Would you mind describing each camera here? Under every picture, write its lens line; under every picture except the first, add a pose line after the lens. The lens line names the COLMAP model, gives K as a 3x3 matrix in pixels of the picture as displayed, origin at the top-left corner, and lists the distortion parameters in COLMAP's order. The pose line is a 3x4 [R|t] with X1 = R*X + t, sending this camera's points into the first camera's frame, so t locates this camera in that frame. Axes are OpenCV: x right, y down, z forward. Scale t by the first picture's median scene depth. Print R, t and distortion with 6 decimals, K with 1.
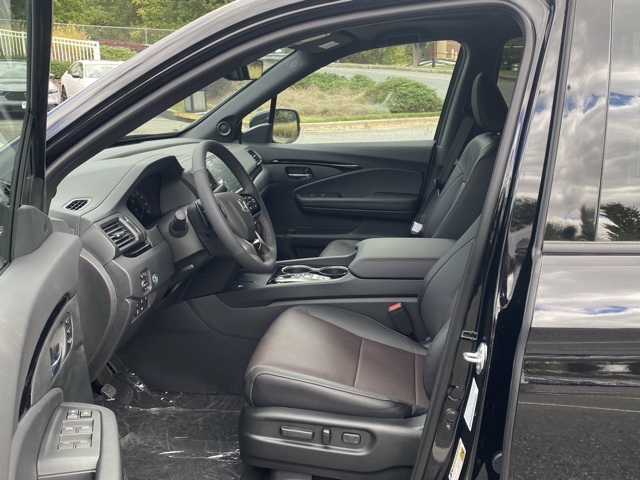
lens RADIAL K [[680.0, 0, 303.2], [0, 680.0, 218.4], [0, 0, 1]] dist [0.151221, -0.437987]
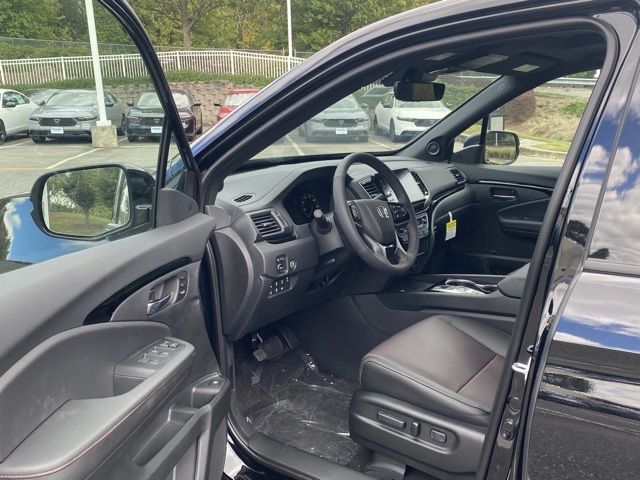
lens RADIAL K [[680.0, 0, 303.2], [0, 680.0, 218.4], [0, 0, 1]] dist [0.151221, -0.437987]
pose [[0.881353, 0.077619, -0.466039, 0.340984], [-0.098263, 0.994957, -0.020120, 0.029271], [0.462127, 0.063527, 0.884535, -0.045910]]
